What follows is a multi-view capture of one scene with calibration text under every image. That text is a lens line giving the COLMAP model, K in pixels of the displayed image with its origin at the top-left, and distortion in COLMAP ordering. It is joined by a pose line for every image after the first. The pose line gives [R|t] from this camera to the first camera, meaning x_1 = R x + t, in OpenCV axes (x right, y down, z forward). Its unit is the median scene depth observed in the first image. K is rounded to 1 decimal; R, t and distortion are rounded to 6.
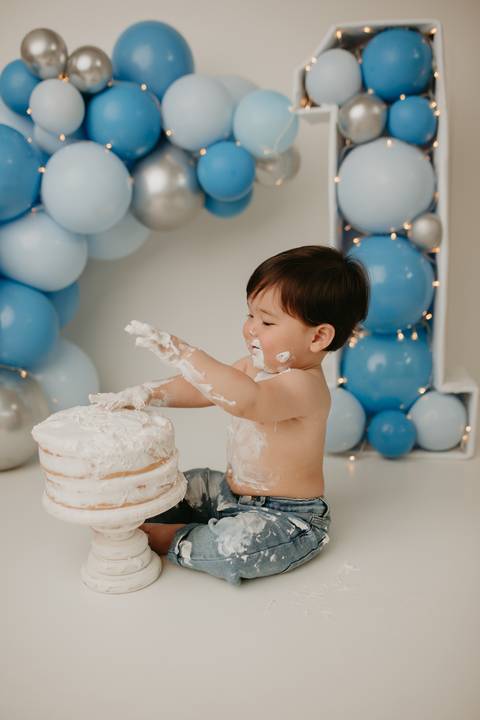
lens RADIAL K [[673.3, 0, 241.8], [0, 673.3, 358.1], [0, 0, 1]] dist [0.002467, 0.000000]
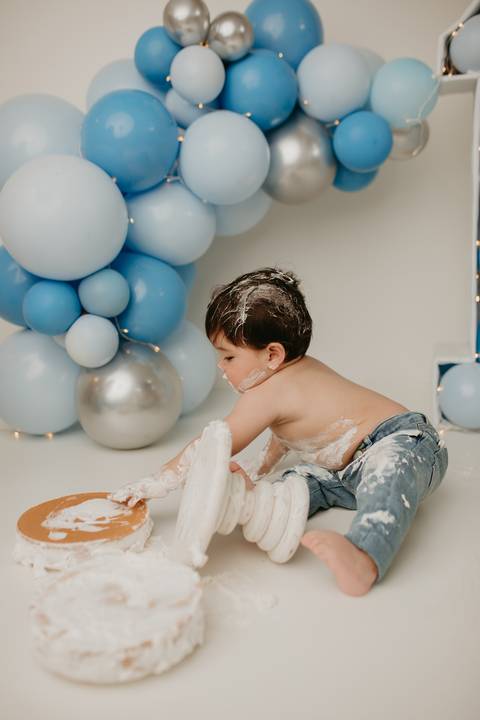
lens RADIAL K [[664.0, 0, 238.5], [0, 664.0, 358.3], [0, 0, 1]] dist [-0.002281, 0.000000]
pose [[0.999988, -0.004439, 0.001834, -0.212921], [0.004472, 0.999828, -0.018022, 0.056173], [-0.001753, 0.018030, 0.999836, 0.041469]]
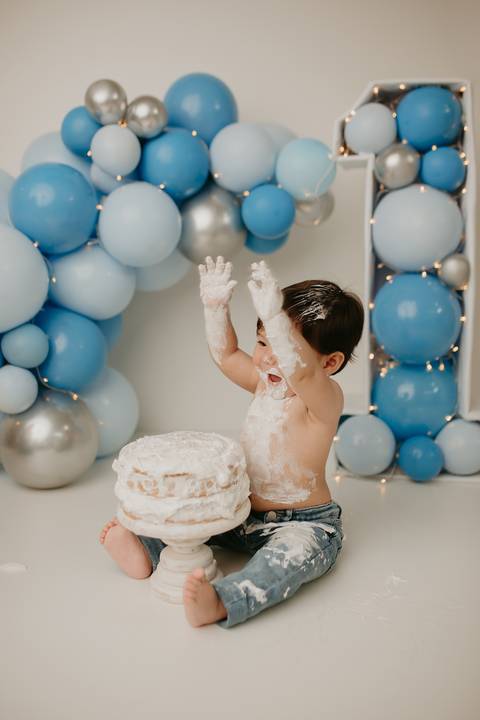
lens RADIAL K [[673.3, 0, 239.7], [0, 673.3, 362.0], [0, 0, 1]] dist [0.002467, 0.000000]
pose [[0.999804, 0.016773, 0.010548, -0.078439], [-0.016311, 0.998964, -0.042479, 0.010010], [-0.011249, 0.042299, 0.999042, -0.068341]]
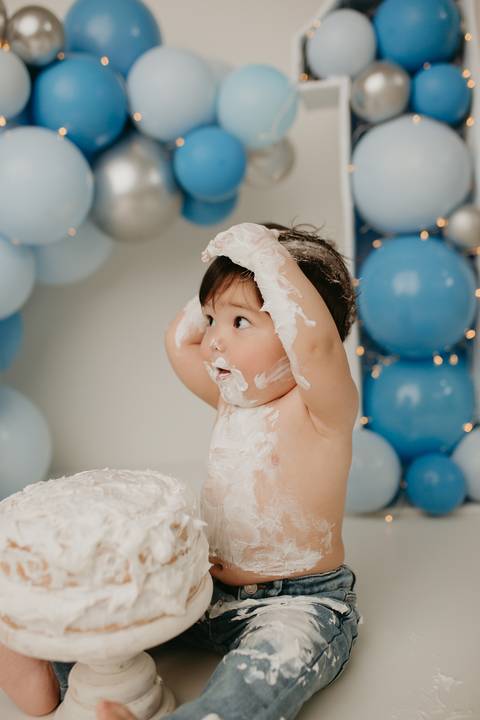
lens RADIAL K [[673.3, 0, 228.8], [0, 673.3, 360.5], [0, 0, 1]] dist [0.002467, 0.000000]
pose [[0.996168, -0.038417, 0.078576, -0.075674], [0.045203, 0.995226, -0.086495, 0.026401], [-0.074878, 0.089716, 0.993149, 0.229330]]
